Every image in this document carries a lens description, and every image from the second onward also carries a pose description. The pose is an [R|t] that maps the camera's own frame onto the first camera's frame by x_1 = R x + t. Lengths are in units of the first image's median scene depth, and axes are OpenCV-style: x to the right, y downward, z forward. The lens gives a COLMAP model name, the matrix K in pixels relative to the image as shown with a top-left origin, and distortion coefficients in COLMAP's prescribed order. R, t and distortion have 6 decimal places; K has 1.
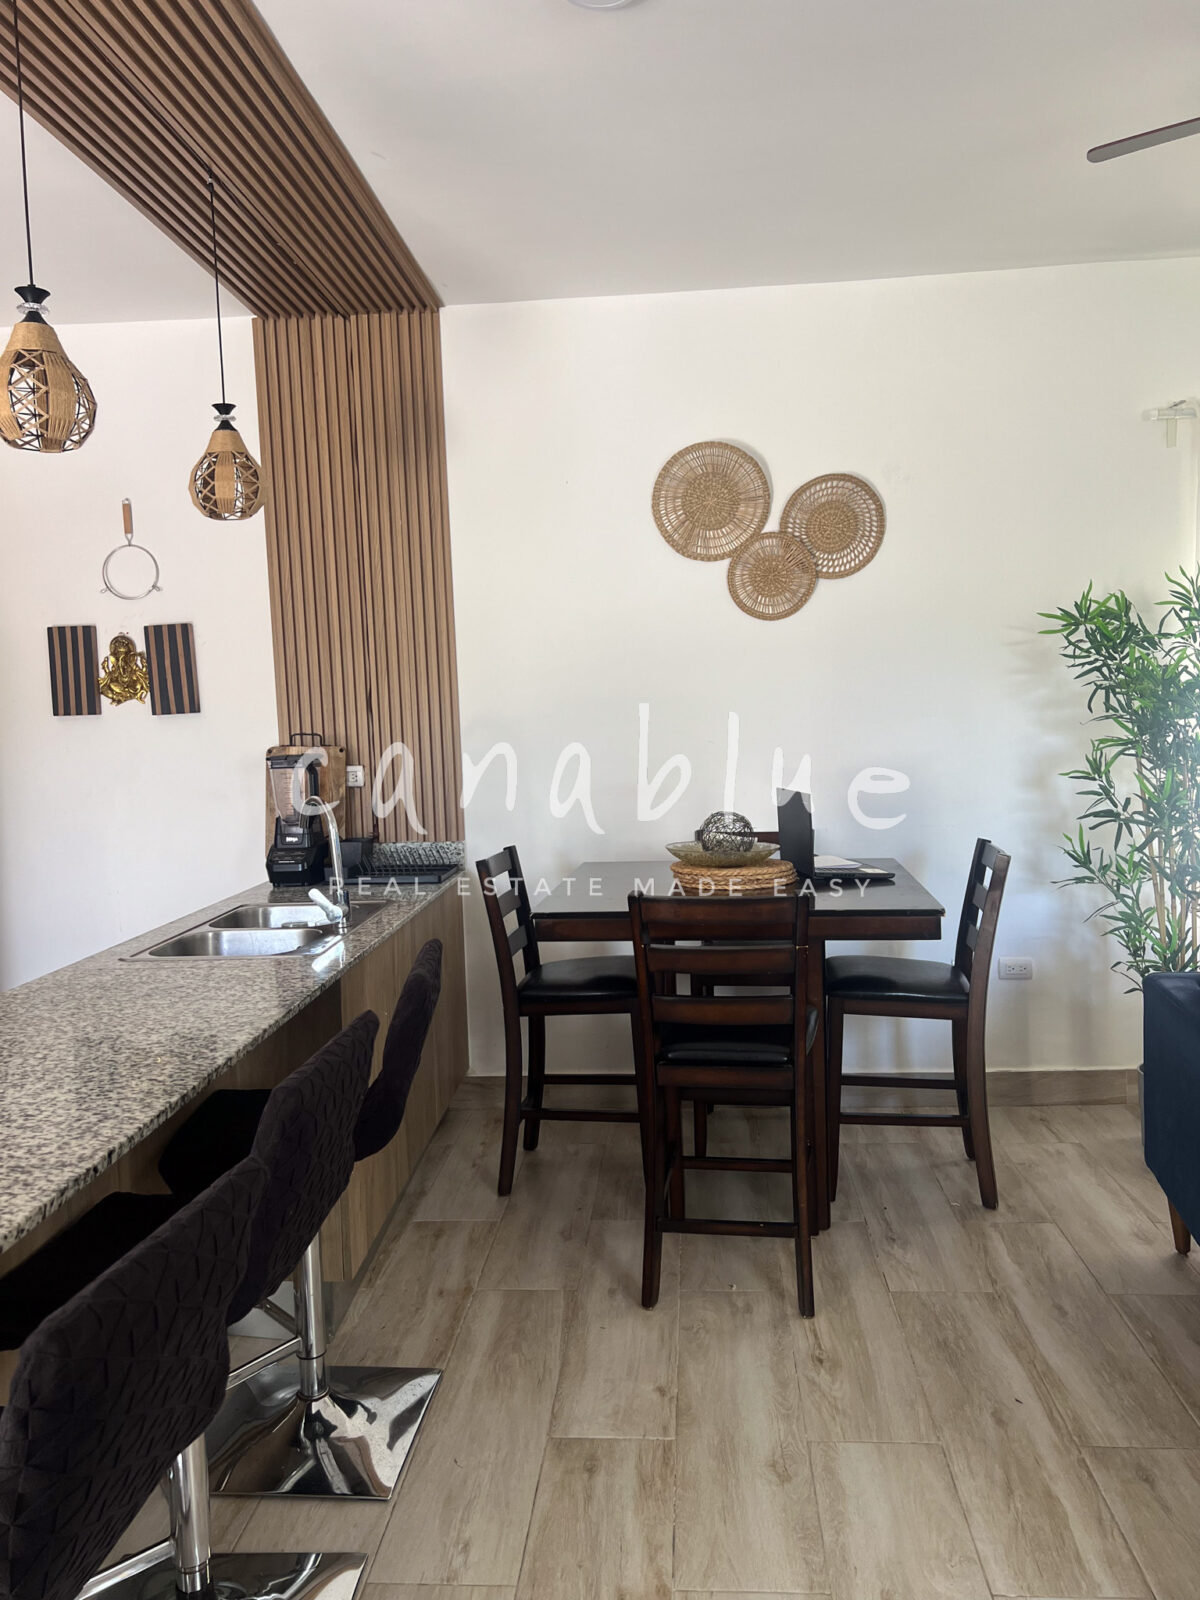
lens RADIAL K [[1189.8, 0, 603.7], [0, 1189.8, 803.1], [0, 0, 1]] dist [0.050798, -0.045250]
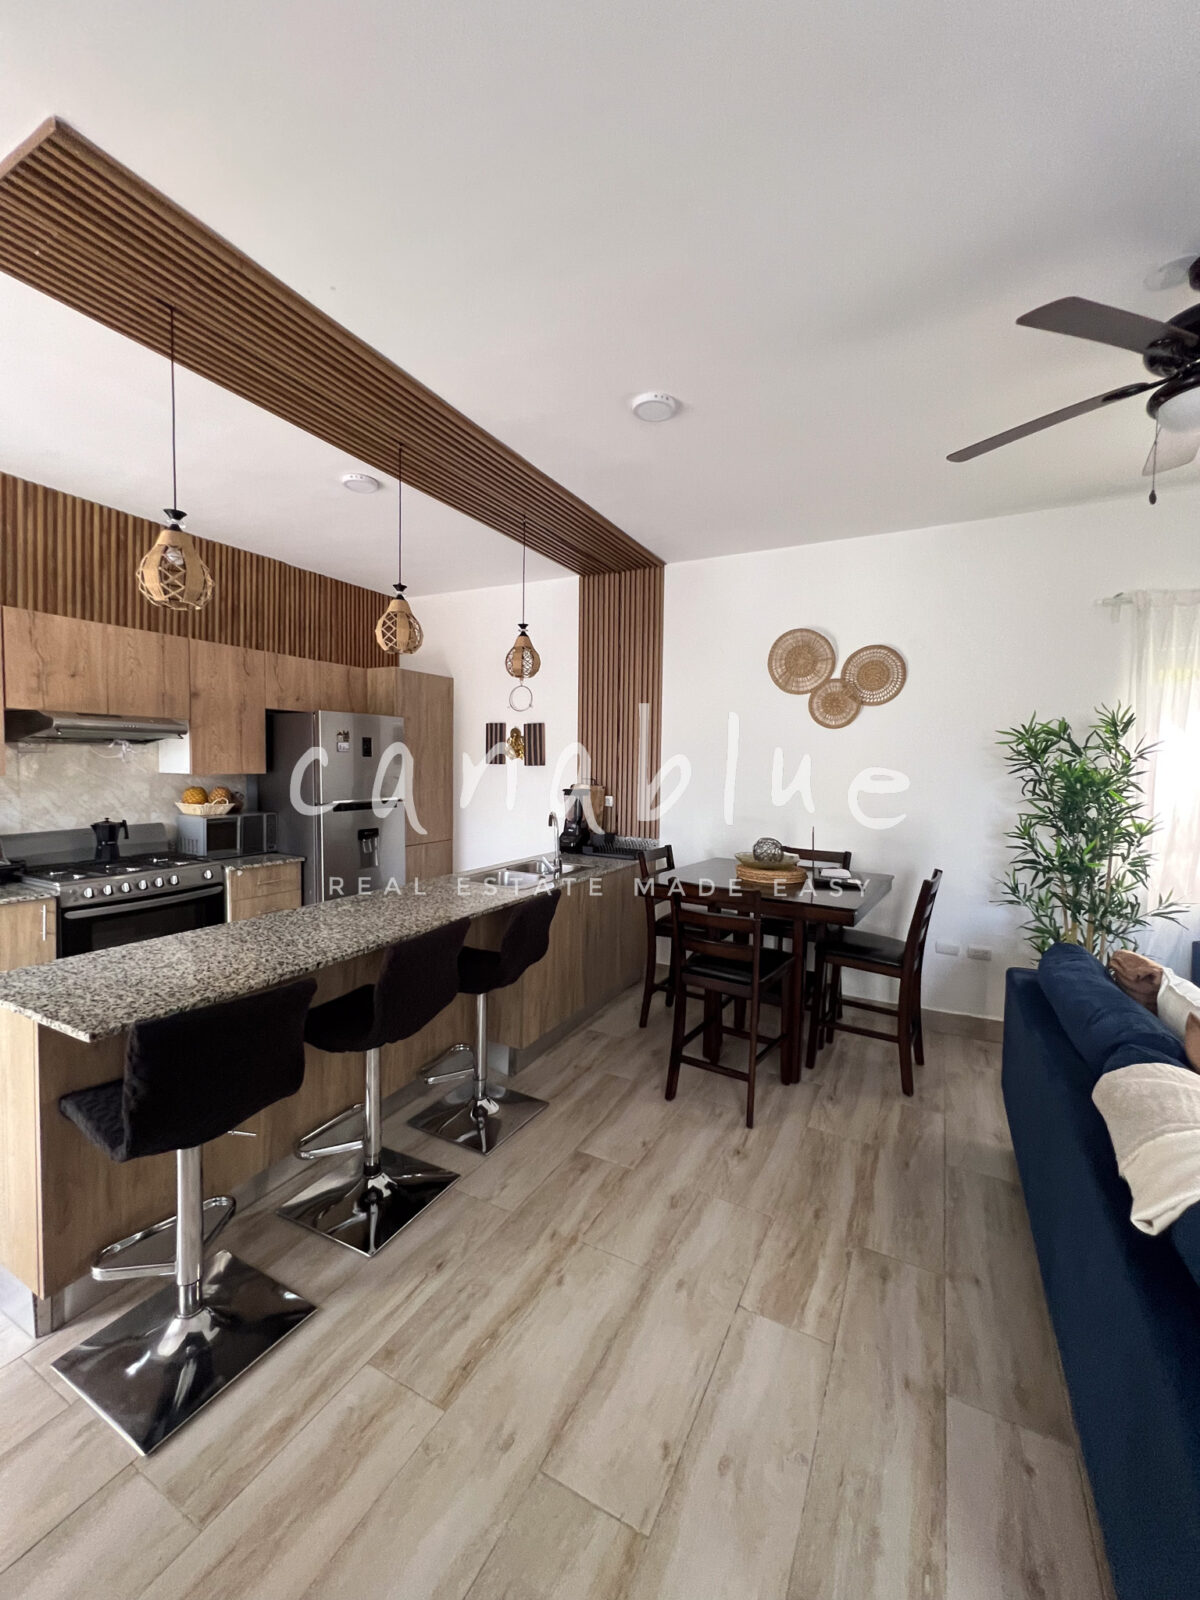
lens RADIAL K [[637.3, 0, 609.5], [0, 637.3, 797.7], [0, 0, 1]] dist [-0.001476, 0.000511]
pose [[0.917967, 0.069534, -0.390514, 0.232137], [-0.077082, 0.997018, -0.003667, -0.028162], [0.389095, 0.033467, 0.920590, 0.028583]]
